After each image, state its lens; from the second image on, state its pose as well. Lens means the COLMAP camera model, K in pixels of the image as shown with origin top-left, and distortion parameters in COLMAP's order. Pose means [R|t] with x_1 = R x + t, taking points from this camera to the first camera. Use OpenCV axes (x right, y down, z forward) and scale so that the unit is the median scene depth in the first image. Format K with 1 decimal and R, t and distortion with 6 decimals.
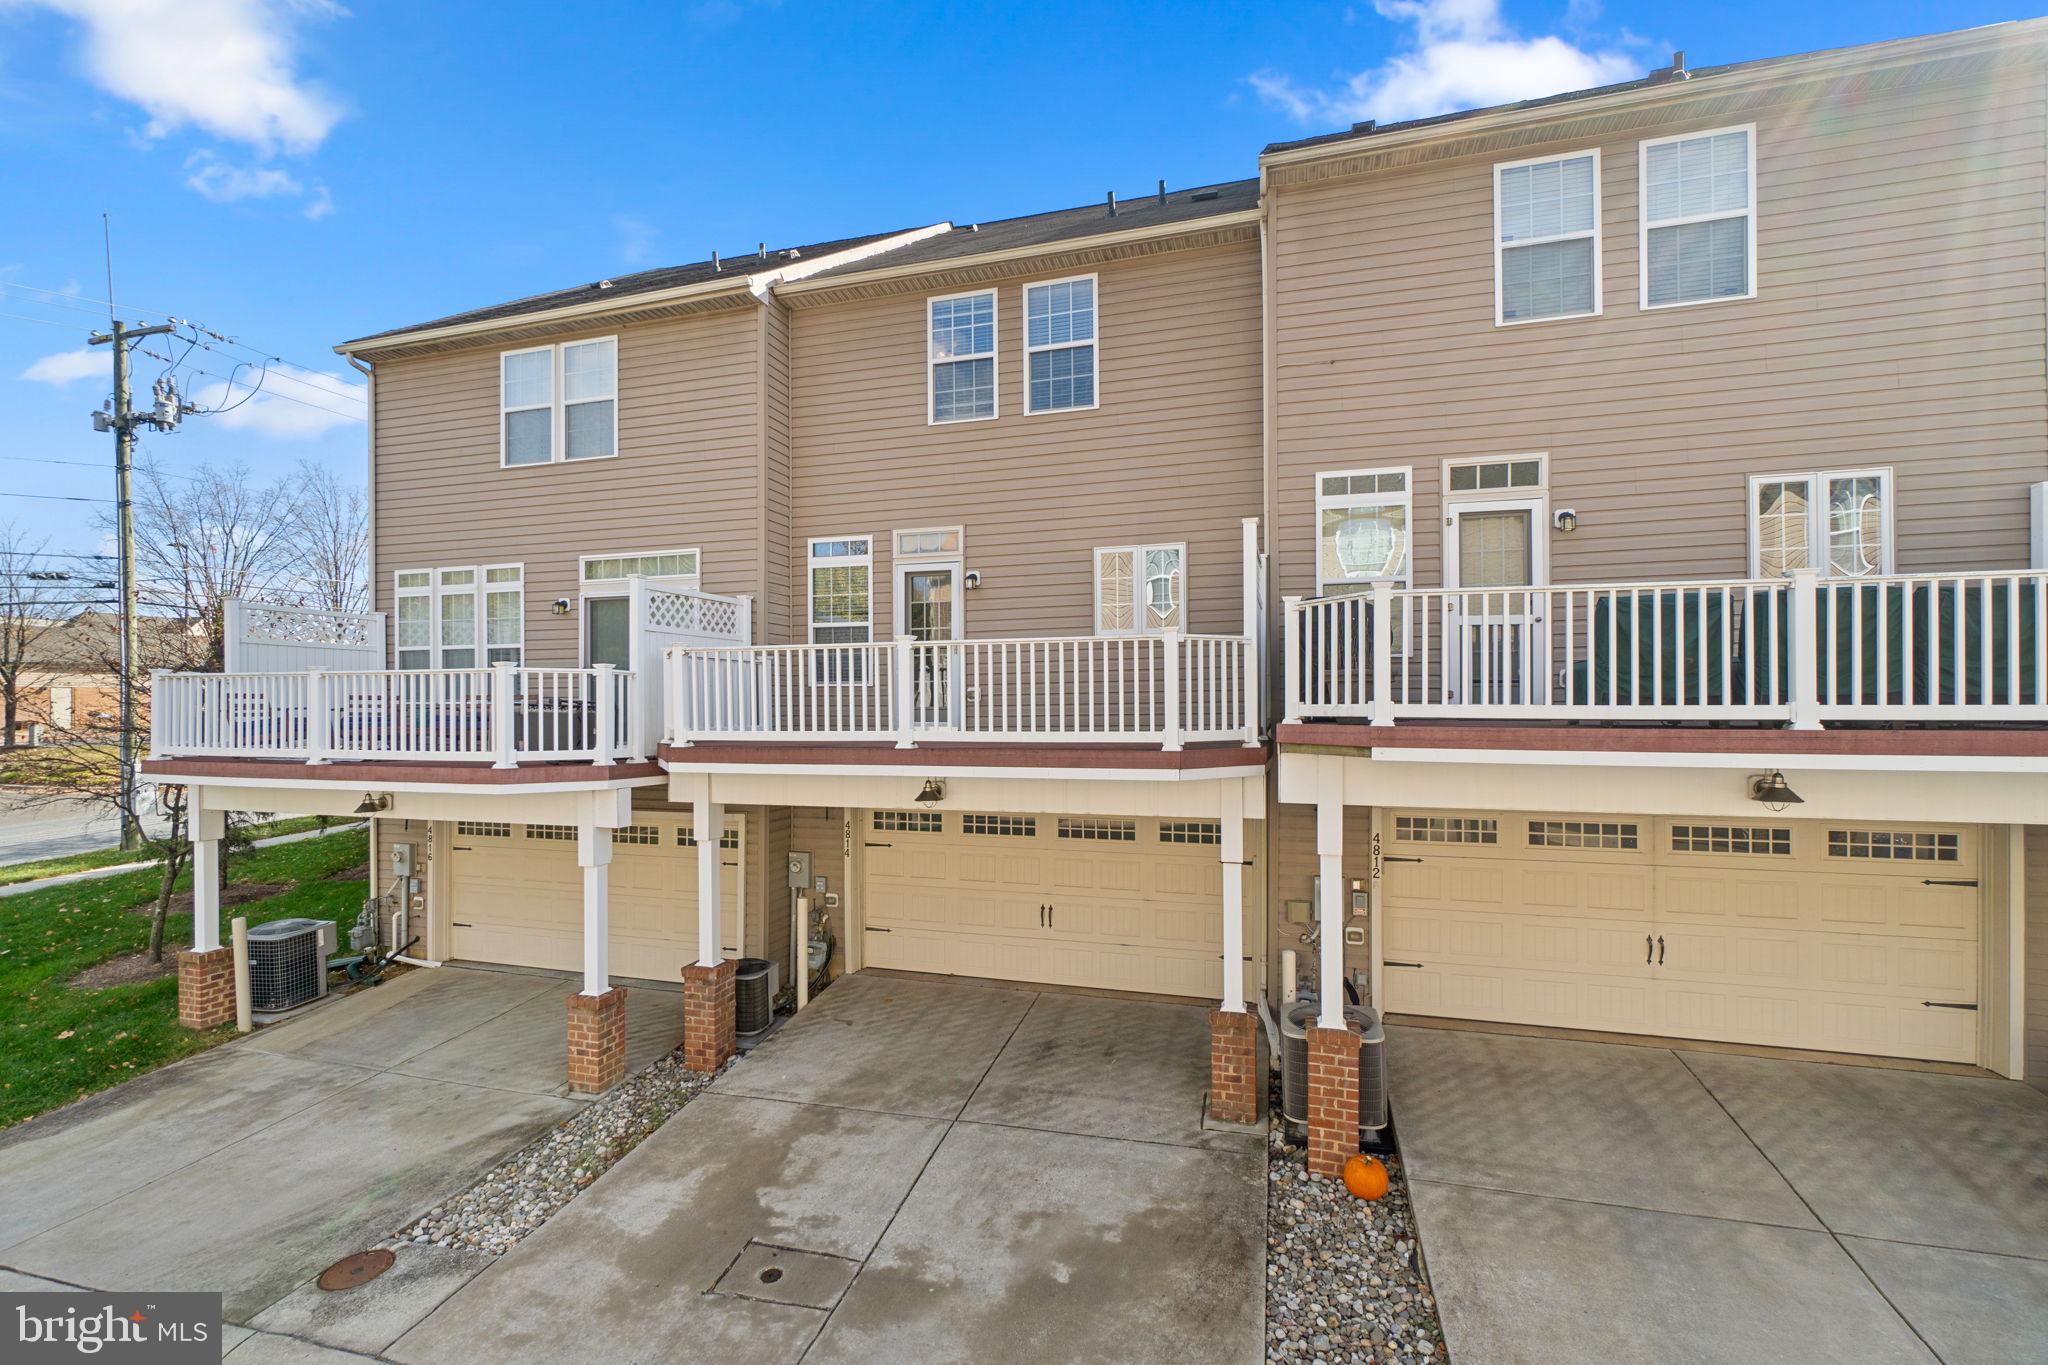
lens RADIAL K [[845.5, 0, 1044.9], [0, 845.5, 691.4], [0, 0, 1]] dist [-0.000599, 0.000382]
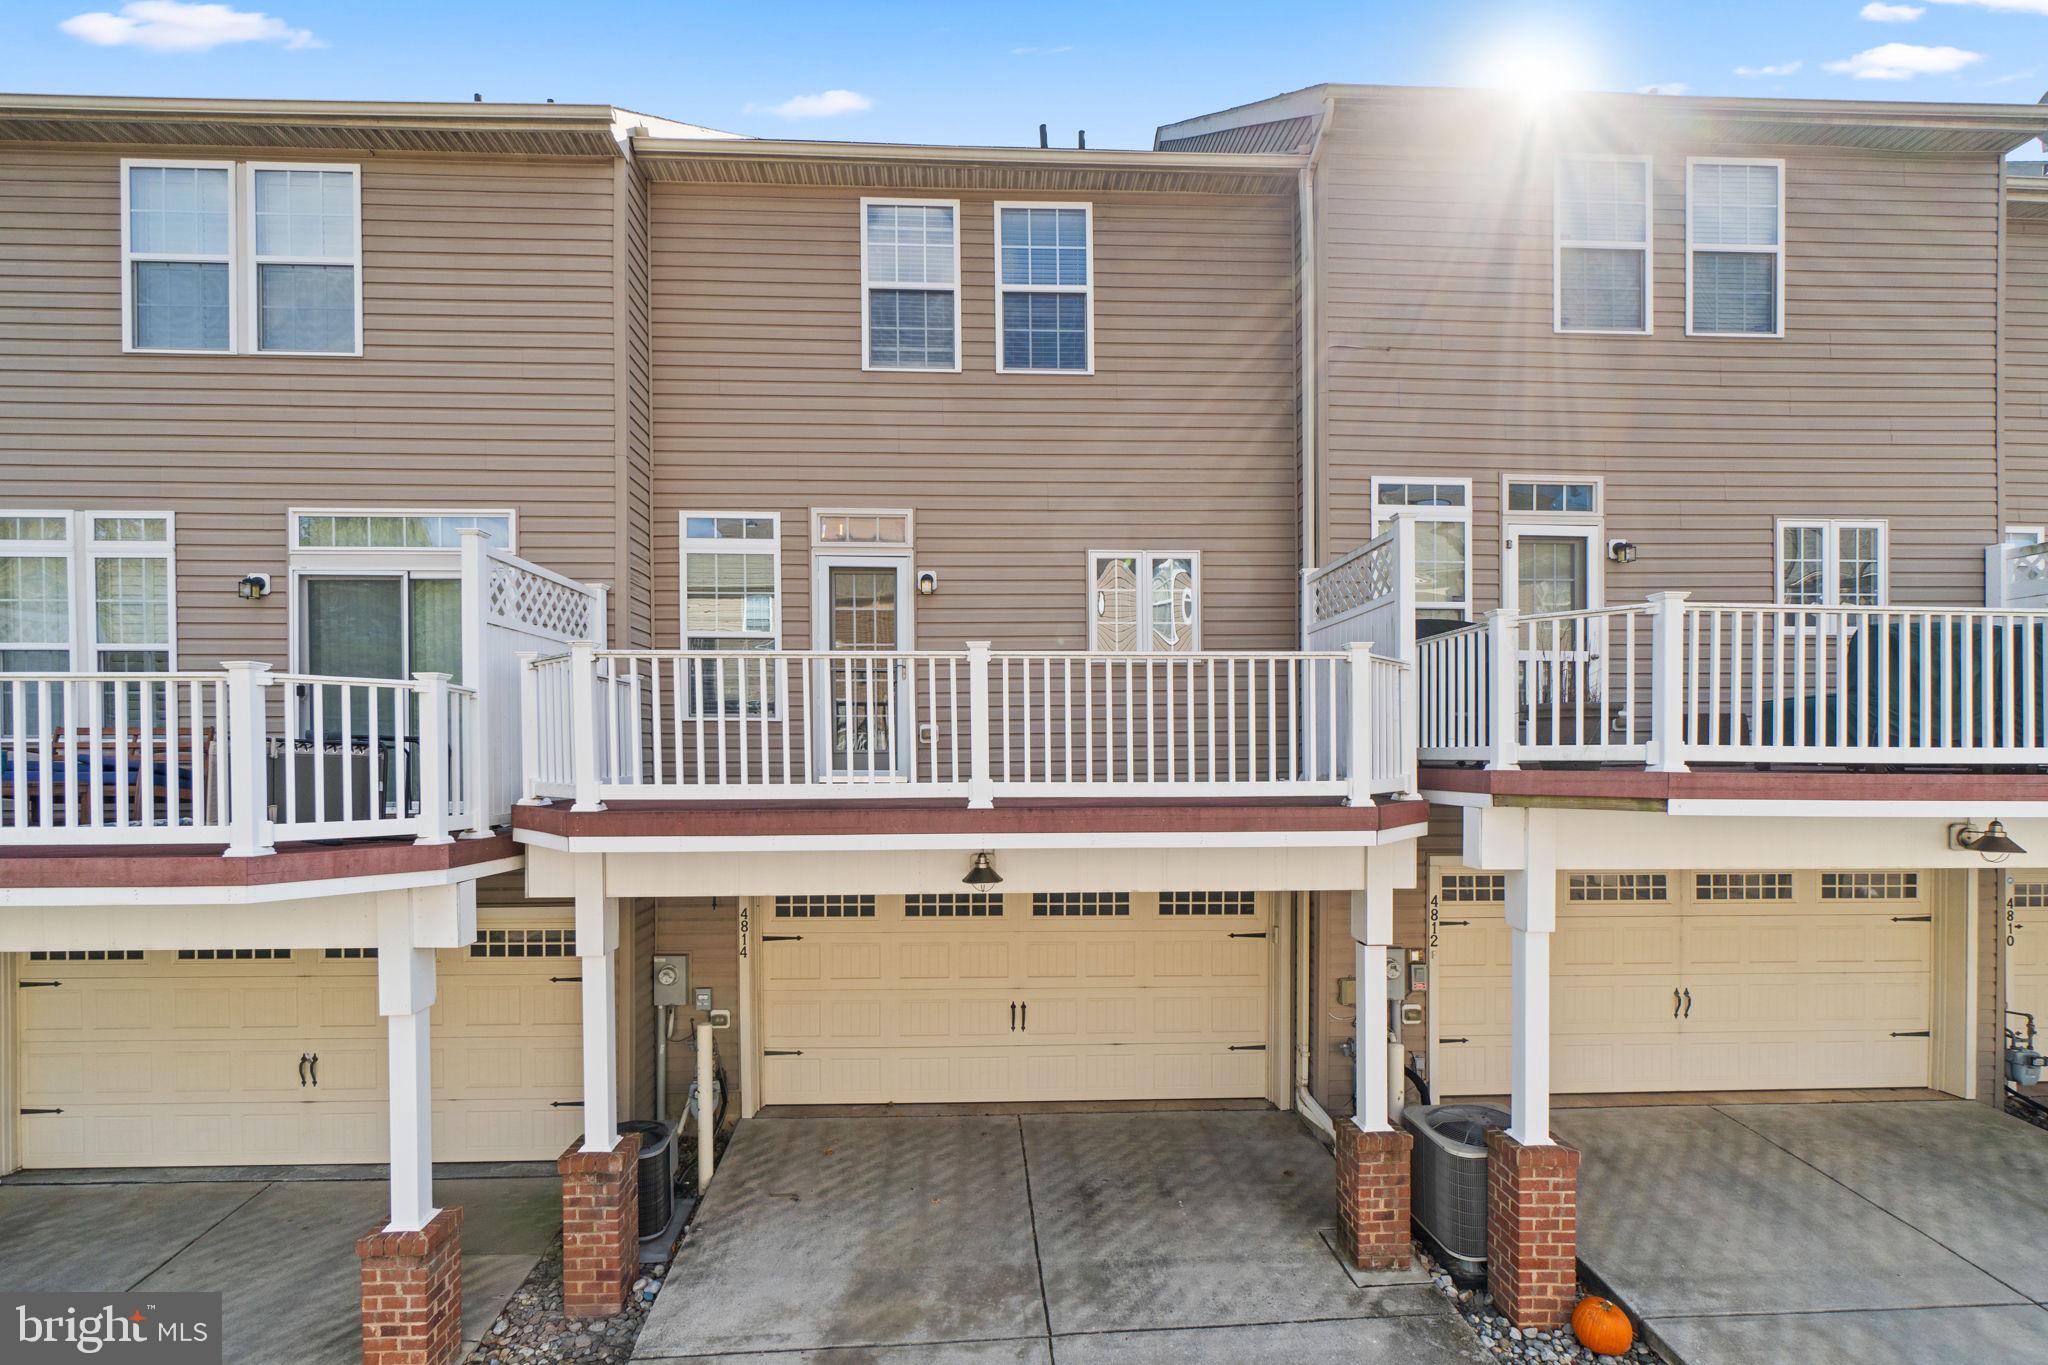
lens RADIAL K [[884.8, 0, 1024.0], [0, 884.8, 751.6], [0, 0, 1]] dist [-0.001808, 0.000324]
pose [[0.951784, 0.003751, 0.306745, -0.294787], [-0.008162, 0.999881, 0.013097, 0.010397], [-0.306660, -0.014969, 0.951702, 0.262140]]
